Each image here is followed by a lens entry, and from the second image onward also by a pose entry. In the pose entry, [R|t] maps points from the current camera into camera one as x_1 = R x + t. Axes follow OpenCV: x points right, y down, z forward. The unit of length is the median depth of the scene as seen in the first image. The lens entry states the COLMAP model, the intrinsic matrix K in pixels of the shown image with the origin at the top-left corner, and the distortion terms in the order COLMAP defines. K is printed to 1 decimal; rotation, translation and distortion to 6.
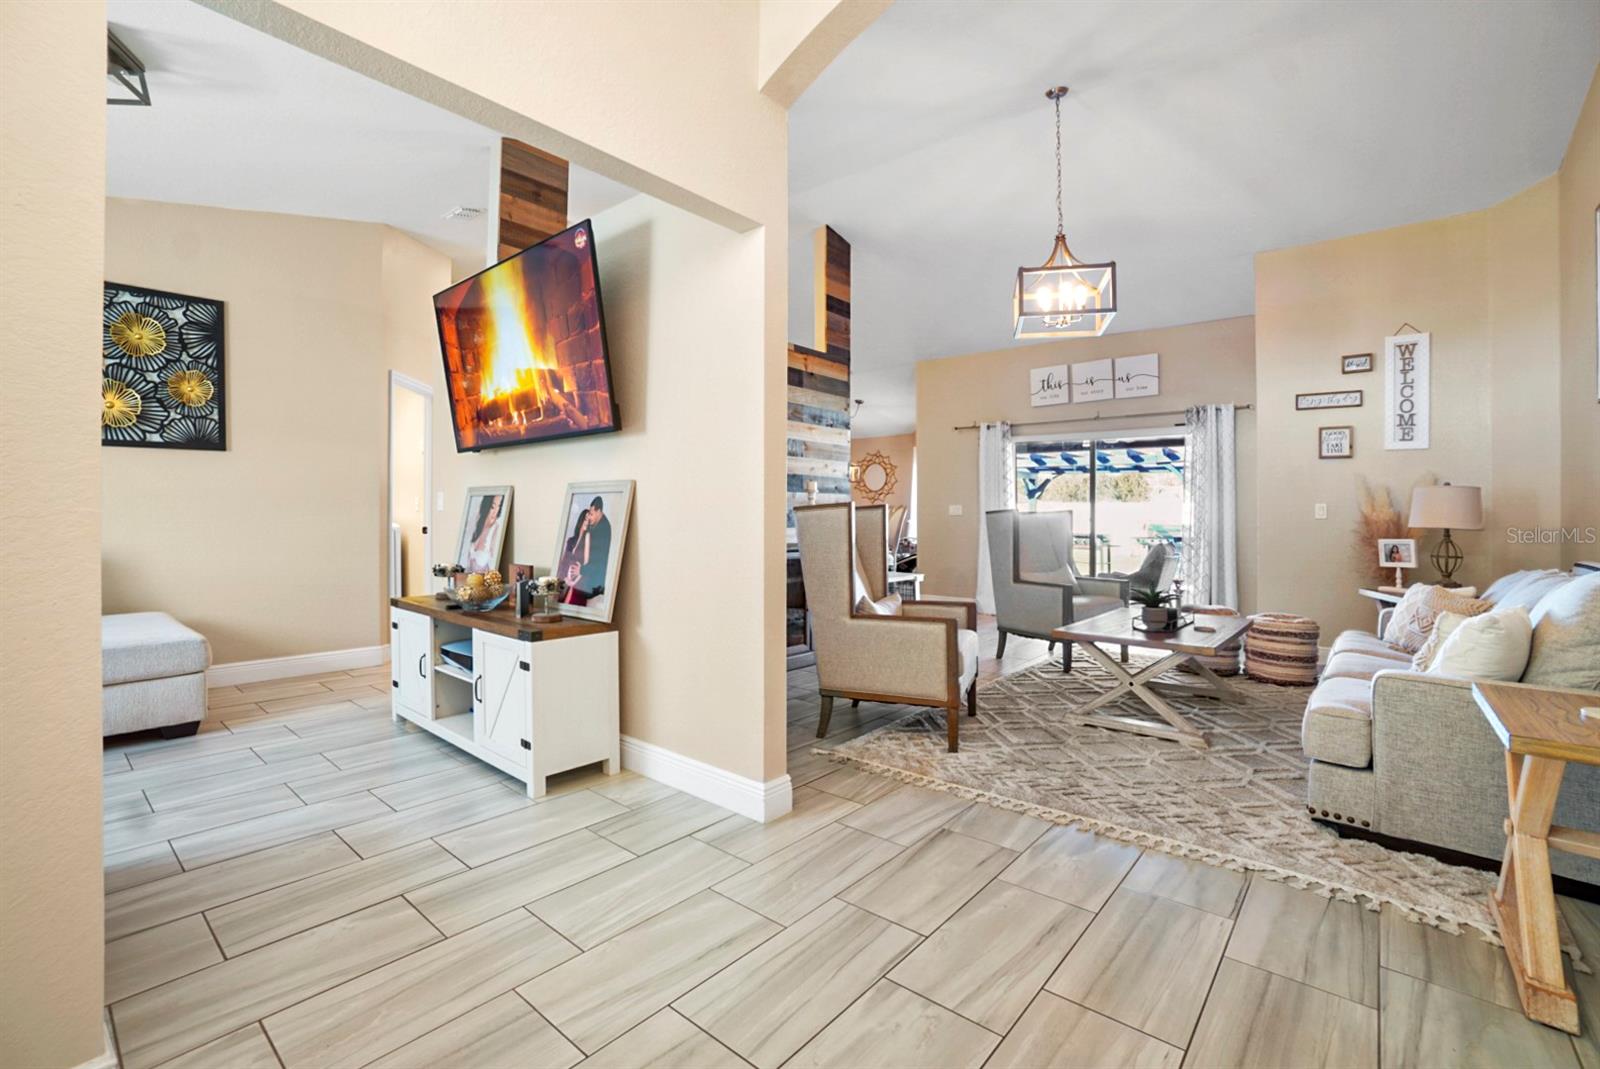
lens RADIAL K [[699.5, 0, 800.7], [0, 699.5, 514.0], [0, 0, 1]] dist [-0.060068, 0.022018]
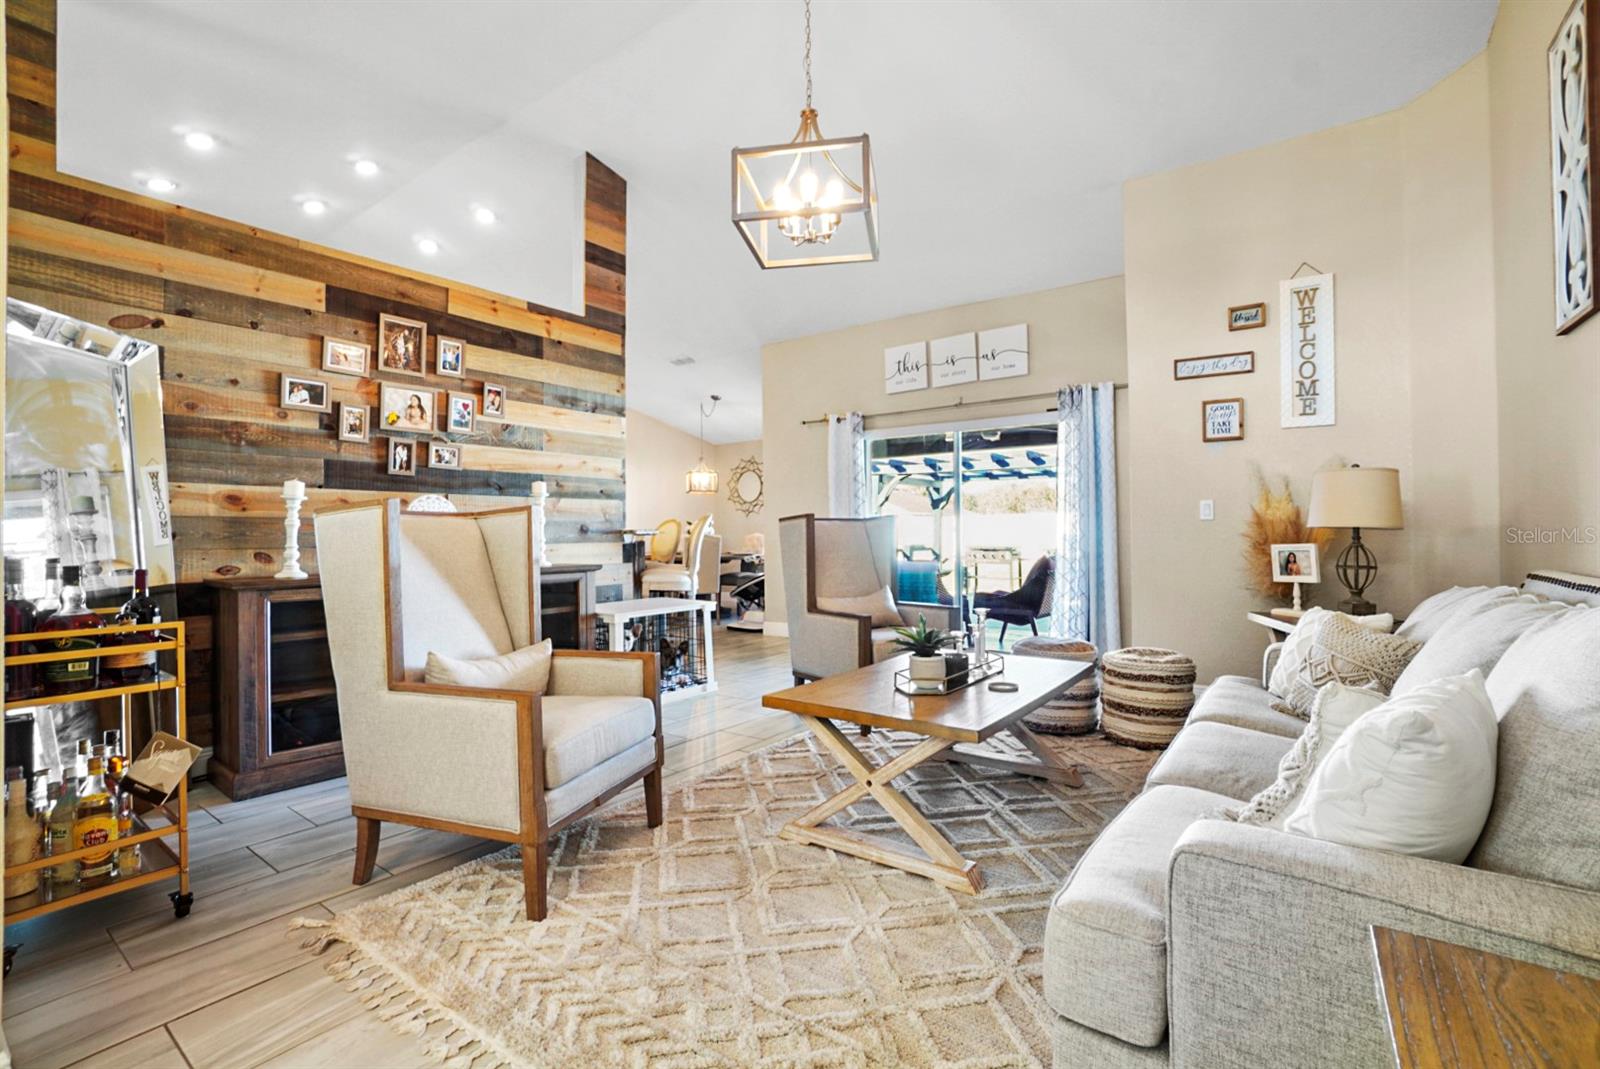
lens RADIAL K [[709.7, 0, 800.0], [0, 709.7, 534.5], [0, 0, 1]] dist [-0.061585, 0.021037]
pose [[0.997470, -0.017813, 0.068824, 0.278661], [0.017587, 0.999838, 0.003899, 0.013589], [-0.068882, -0.002679, 0.997621, 0.272157]]
